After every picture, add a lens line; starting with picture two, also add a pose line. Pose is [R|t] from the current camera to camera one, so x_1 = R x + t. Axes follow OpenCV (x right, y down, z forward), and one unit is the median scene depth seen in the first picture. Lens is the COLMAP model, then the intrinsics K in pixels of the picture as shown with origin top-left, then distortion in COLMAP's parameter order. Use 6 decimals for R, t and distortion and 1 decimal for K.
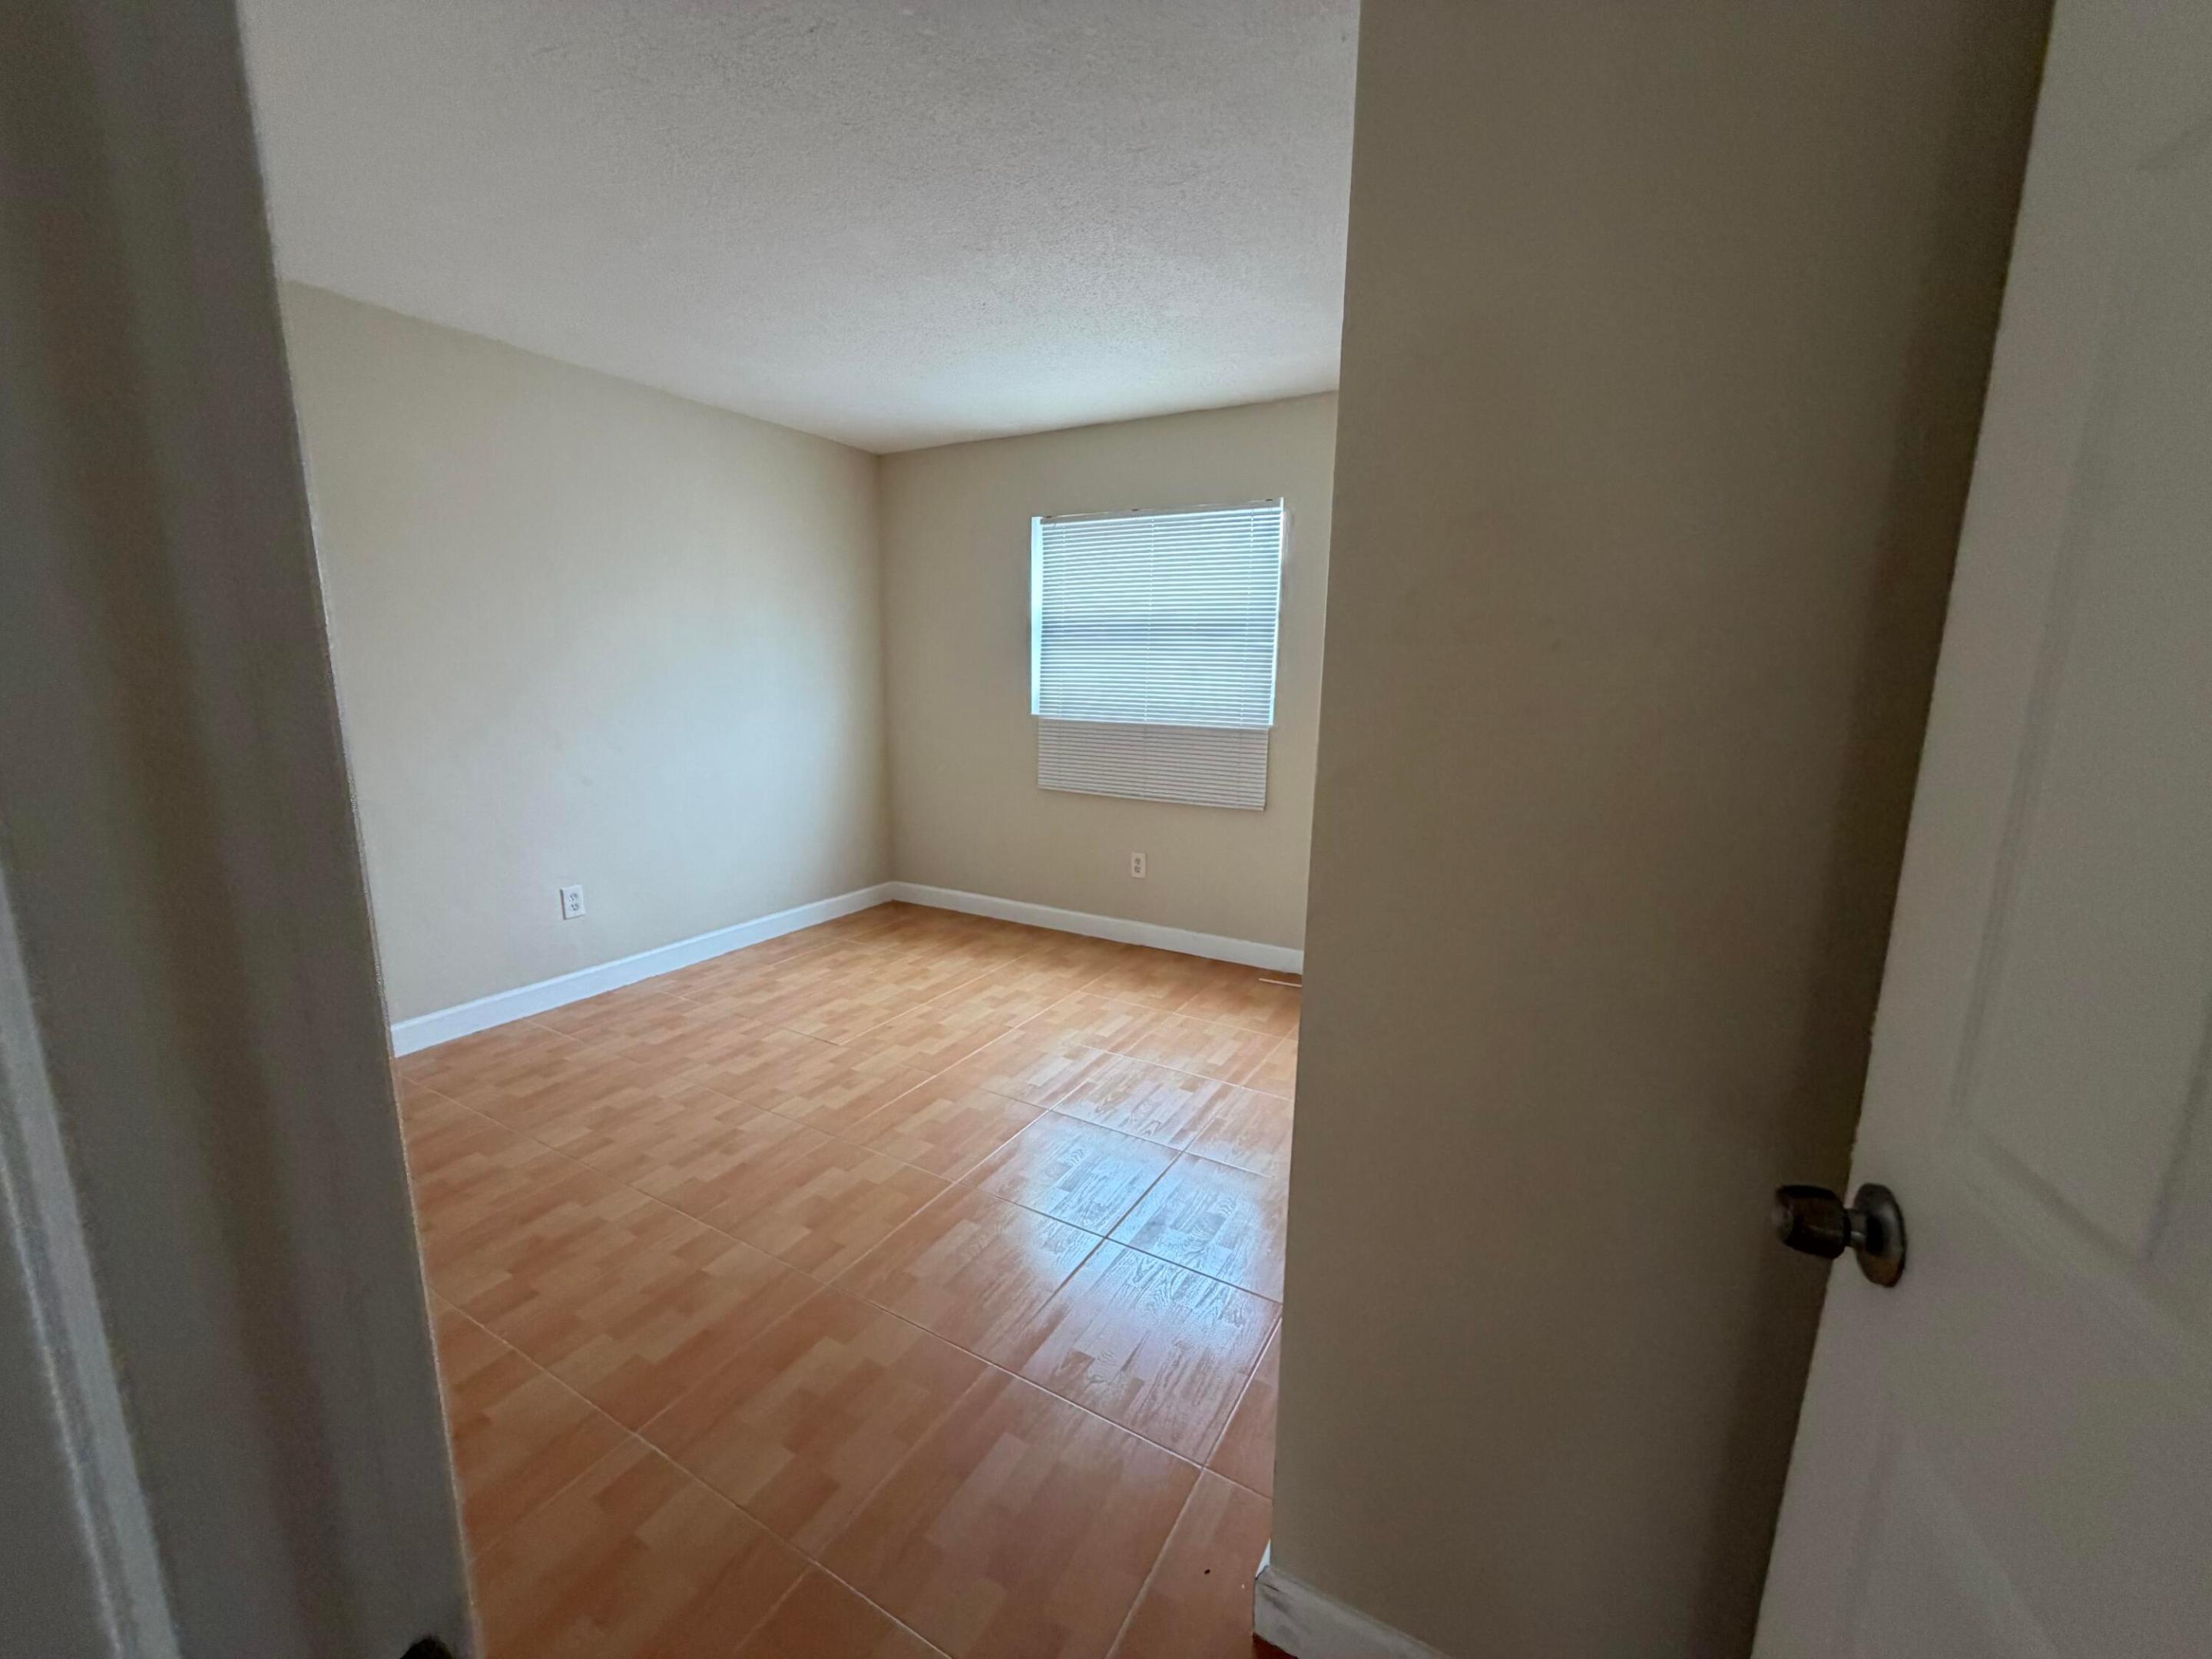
lens RADIAL K [[883.0, 0, 1114.7], [0, 883.0, 841.3], [0, 0, 1]] dist [0.000767, 0.000233]
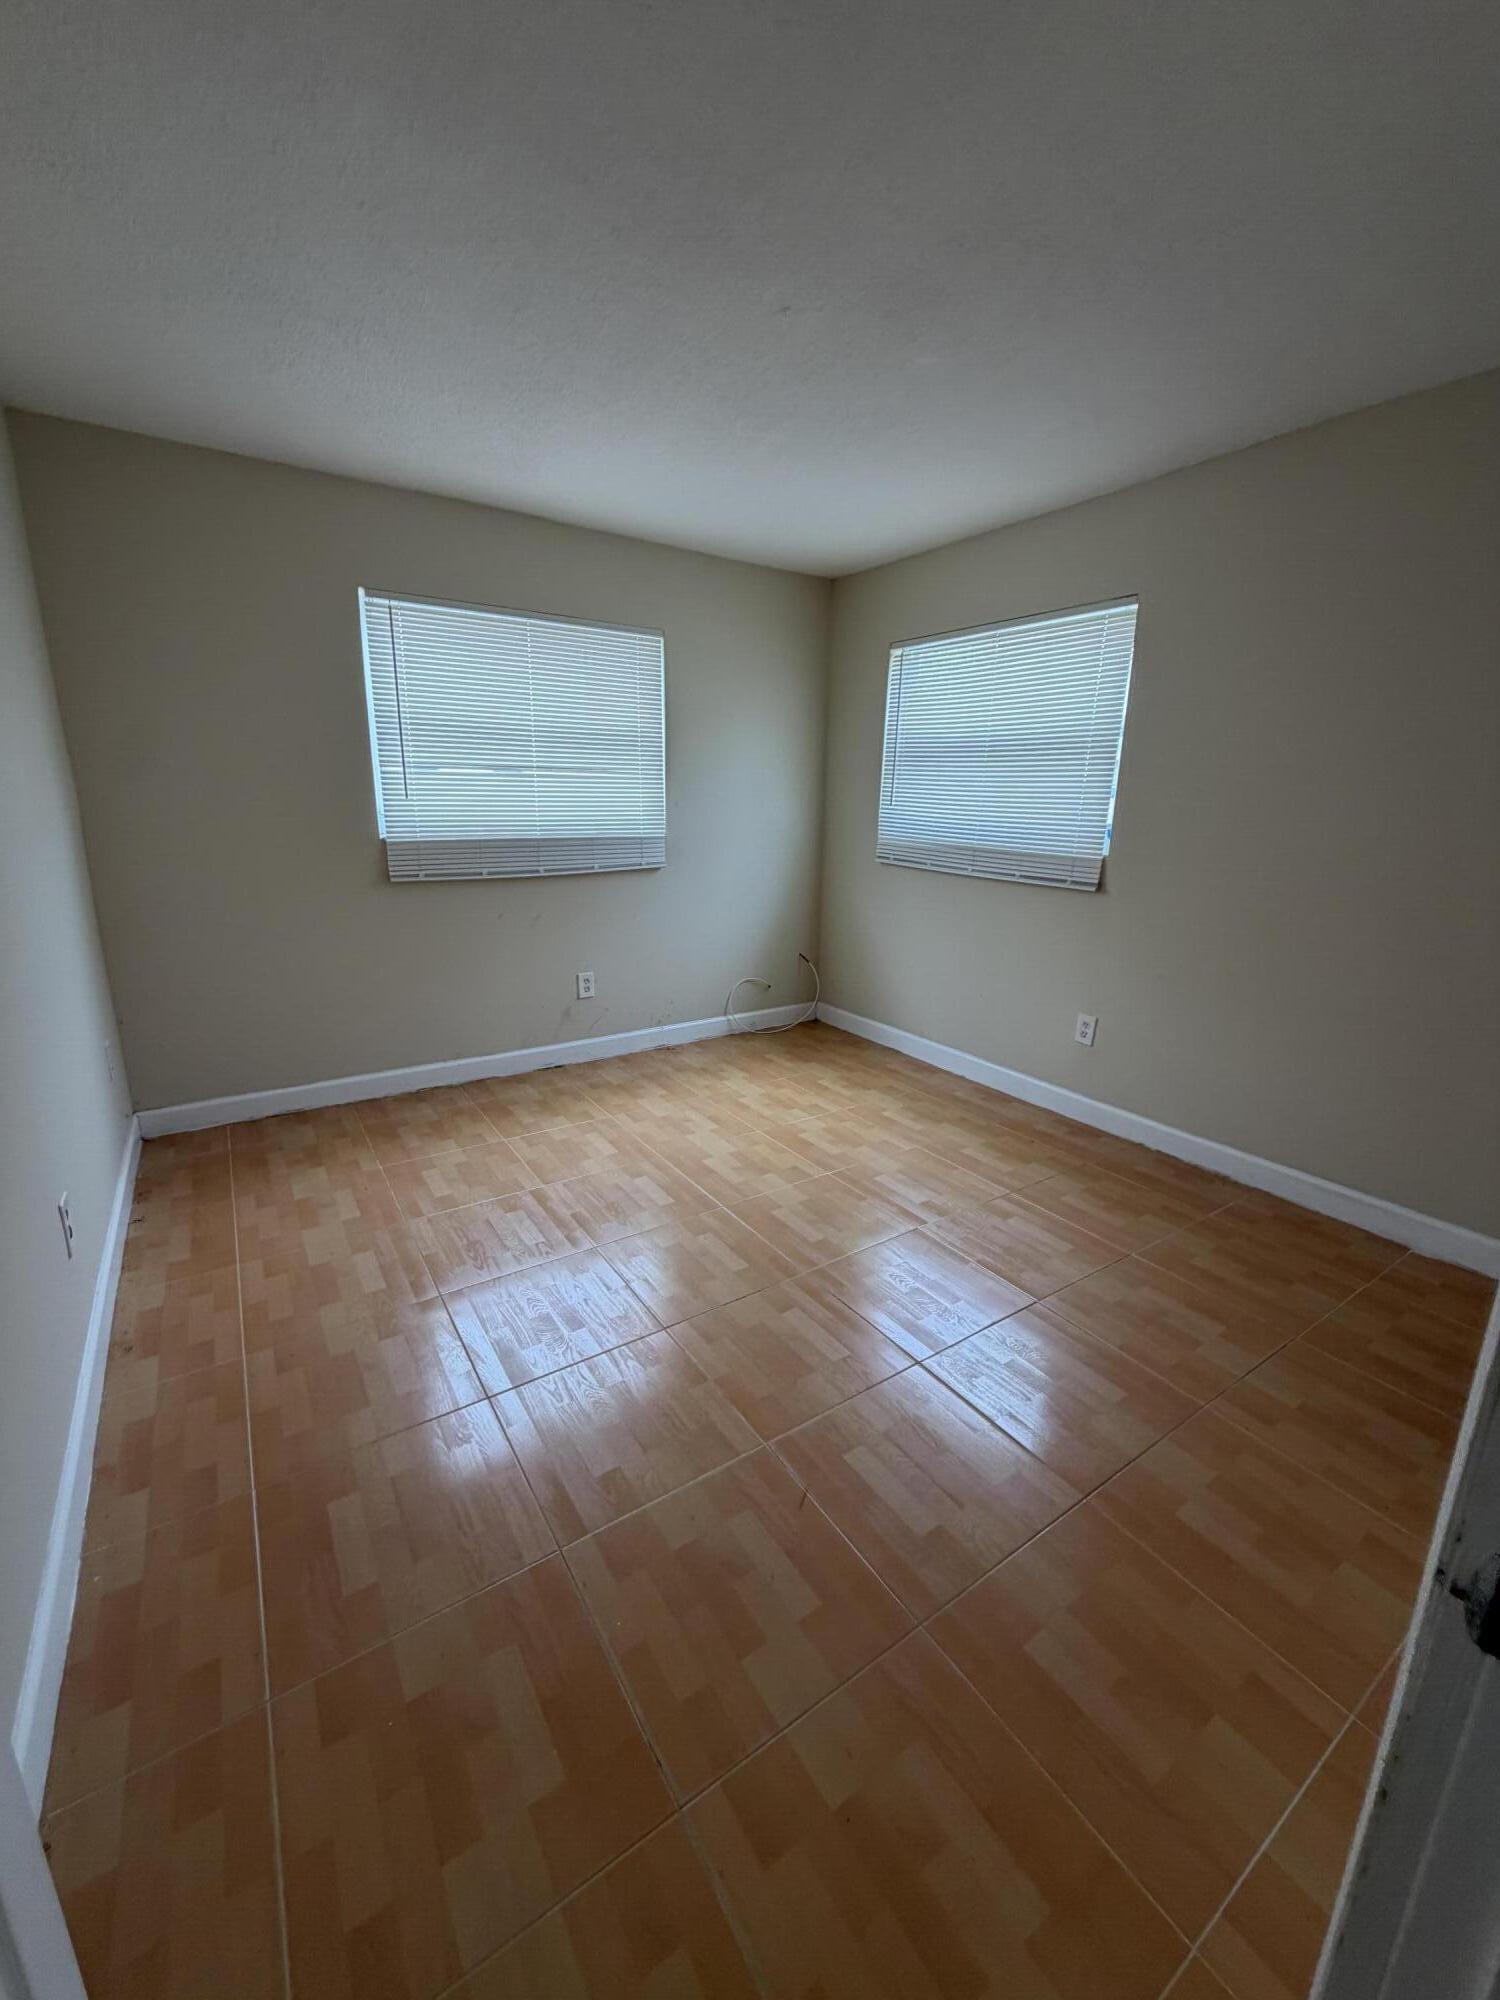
lens RADIAL K [[798.3, 0, 765.4], [0, 798.3, 986.8], [0, 0, 1]] dist [0.000767, 0.000233]
pose [[0.459967, -0.221185, 0.859946, -0.613702], [0.170967, 0.972417, 0.158667, -0.070625], [-0.871321, 0.074041, 0.485095, 0.365207]]
